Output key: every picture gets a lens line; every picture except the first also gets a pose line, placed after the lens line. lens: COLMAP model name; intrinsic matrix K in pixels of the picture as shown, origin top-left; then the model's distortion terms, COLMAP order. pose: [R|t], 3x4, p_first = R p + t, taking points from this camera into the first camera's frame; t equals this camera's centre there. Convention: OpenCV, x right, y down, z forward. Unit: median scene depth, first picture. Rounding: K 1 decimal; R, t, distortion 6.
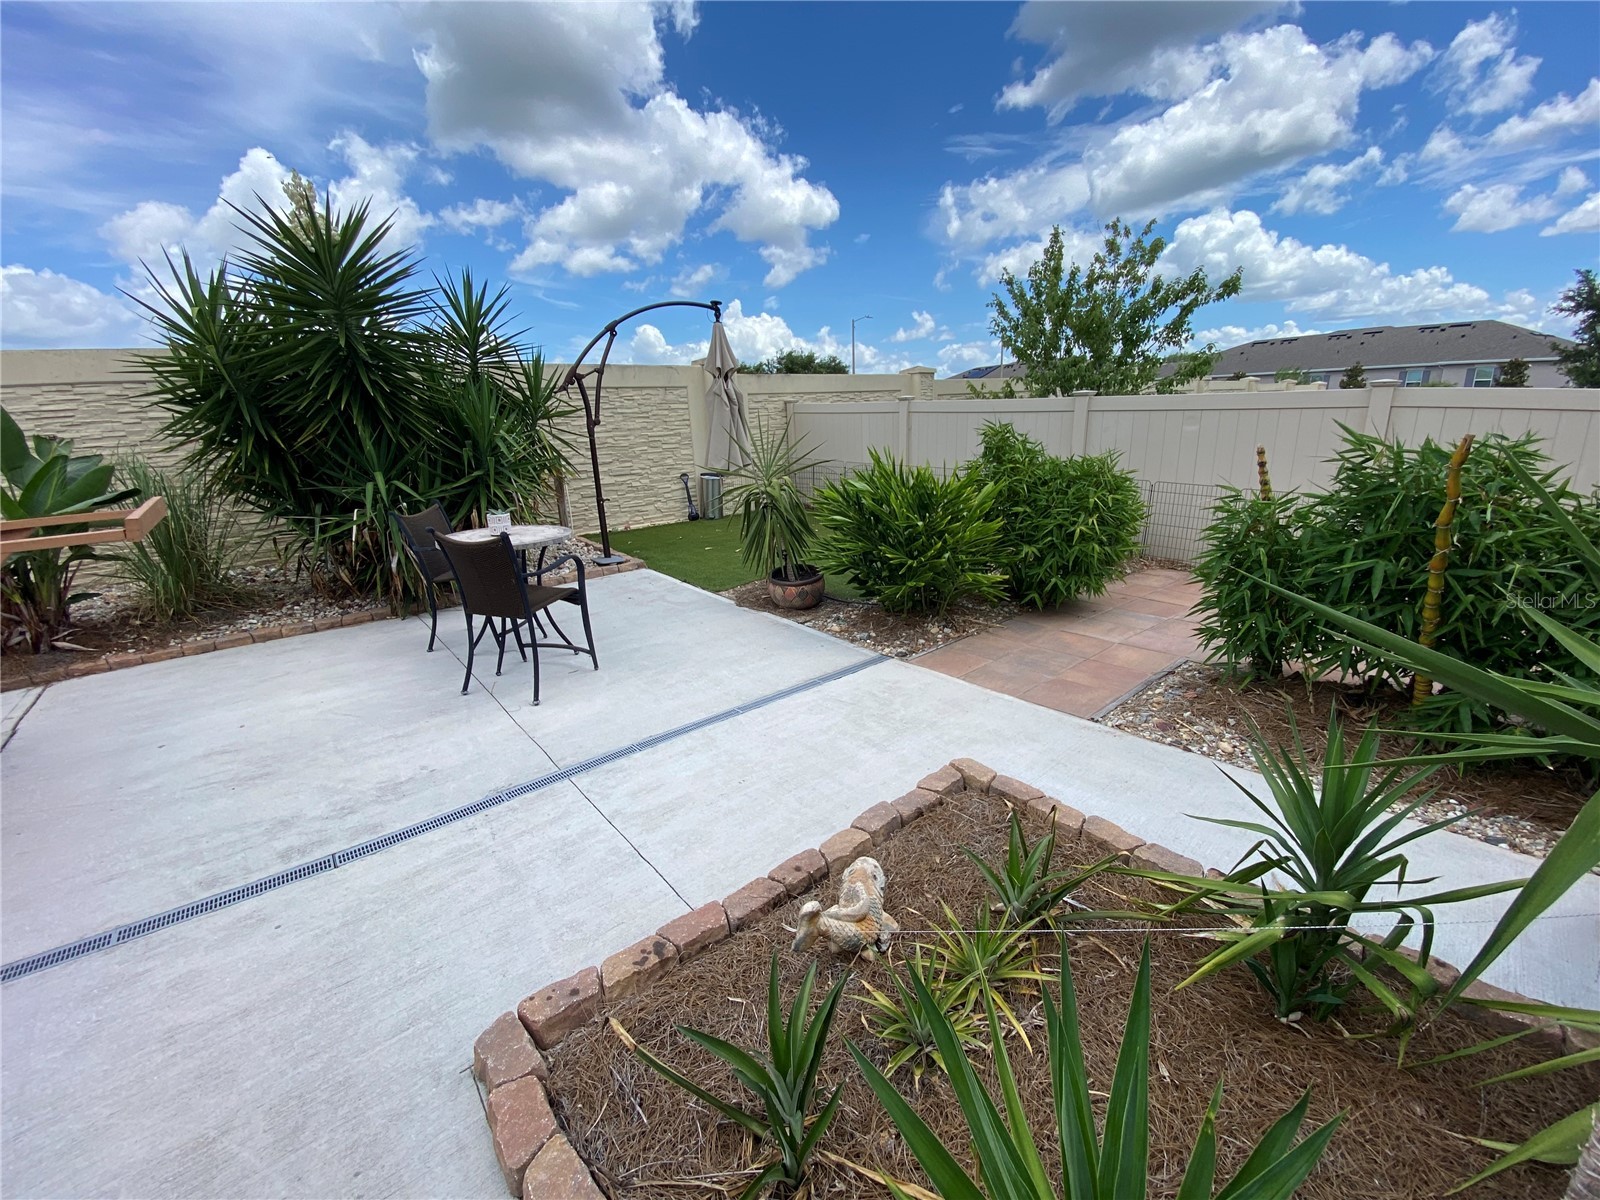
lens RADIAL K [[666.2, 0, 797.8], [0, 666.2, 599.6], [0, 0, 1]] dist [-0.027716, -0.002895]
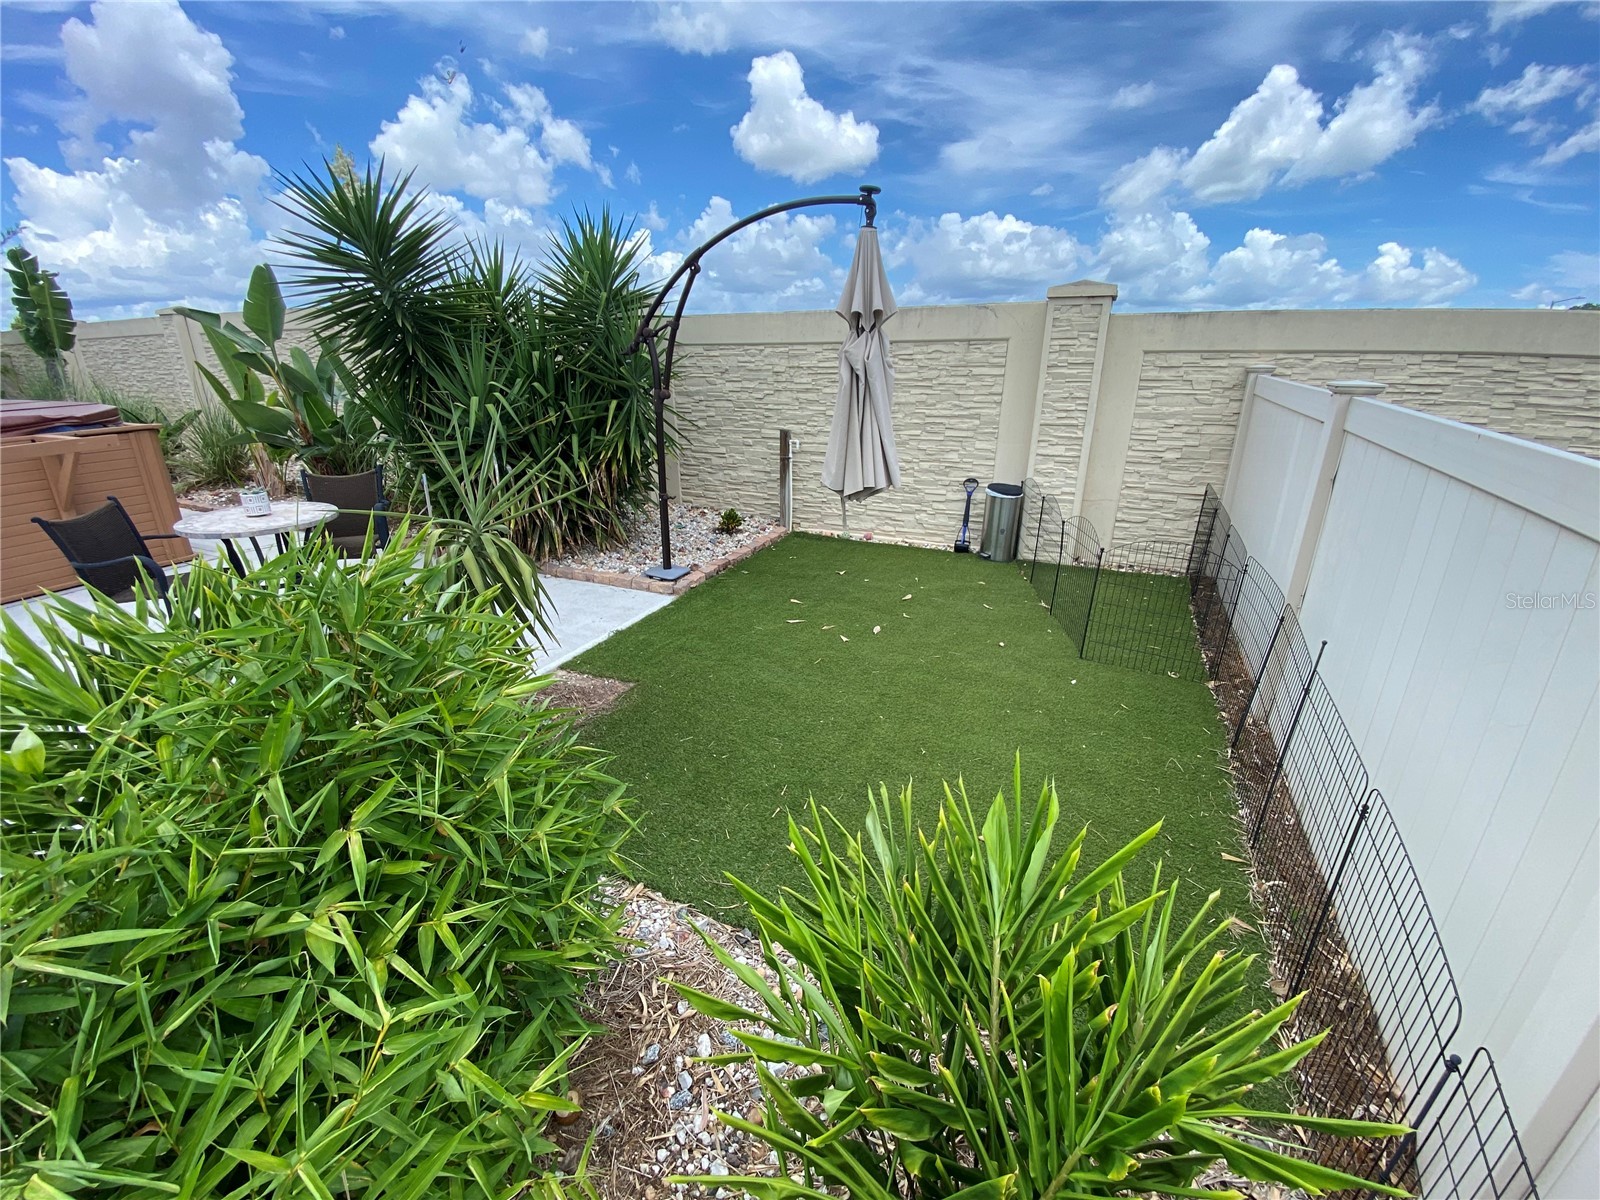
lens RADIAL K [[666.2, 0, 804.5], [0, 666.2, 610.1], [0, 0, 1]] dist [-0.027716, -0.002895]
pose [[0.428494, 0.342333, -0.836182, 0.341516], [-0.255123, 0.933629, 0.251492, -0.193262], [0.866779, 0.105566, 0.487391, 0.569040]]
